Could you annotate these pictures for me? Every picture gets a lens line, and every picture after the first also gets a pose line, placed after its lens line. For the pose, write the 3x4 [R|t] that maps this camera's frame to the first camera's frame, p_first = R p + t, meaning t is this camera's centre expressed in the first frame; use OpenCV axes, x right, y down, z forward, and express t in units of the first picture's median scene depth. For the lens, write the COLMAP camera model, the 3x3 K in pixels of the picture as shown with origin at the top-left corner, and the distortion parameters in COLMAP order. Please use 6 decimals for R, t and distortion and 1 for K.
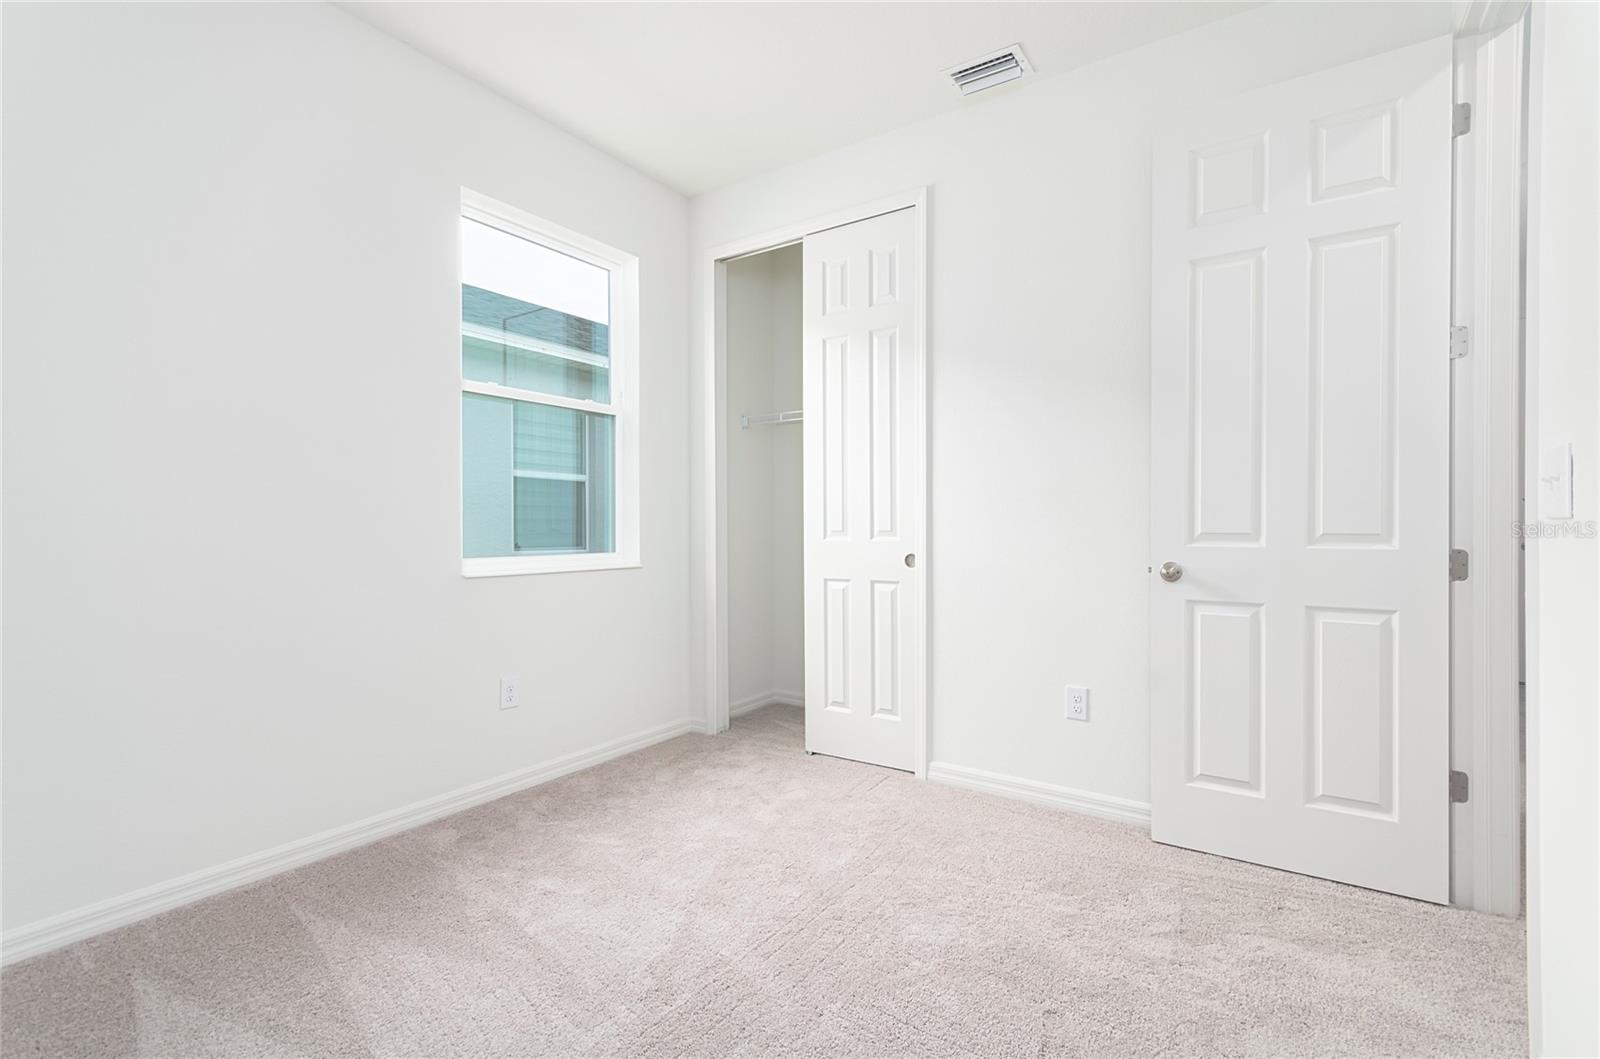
lens RADIAL K [[697.9, 0, 795.0], [0, 697.9, 531.9], [0, 0, 1]] dist [0.004242, -0.000414]
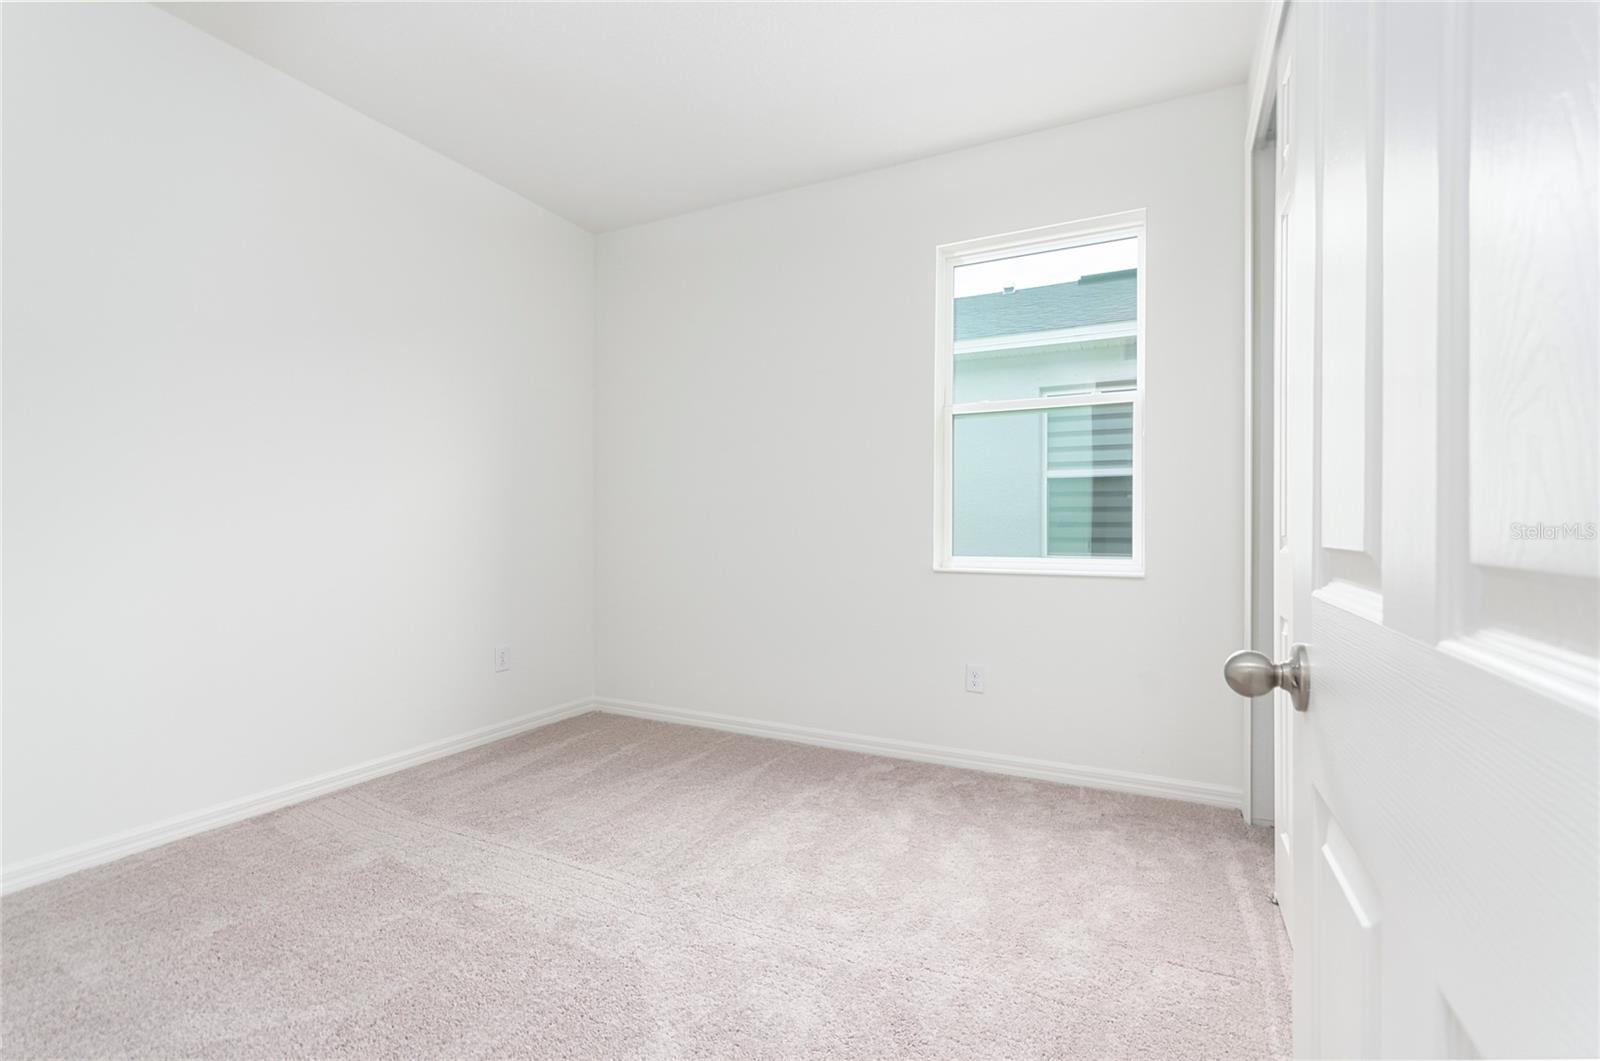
lens RADIAL K [[697.9, 0, 834.5], [0, 697.9, 522.3], [0, 0, 1]] dist [0.004242, -0.000414]
pose [[0.136381, -0.010163, -0.990604, 0.610494], [0.011601, 0.999895, -0.008661, -0.008894], [0.990589, -0.010311, 0.136485, 0.584649]]
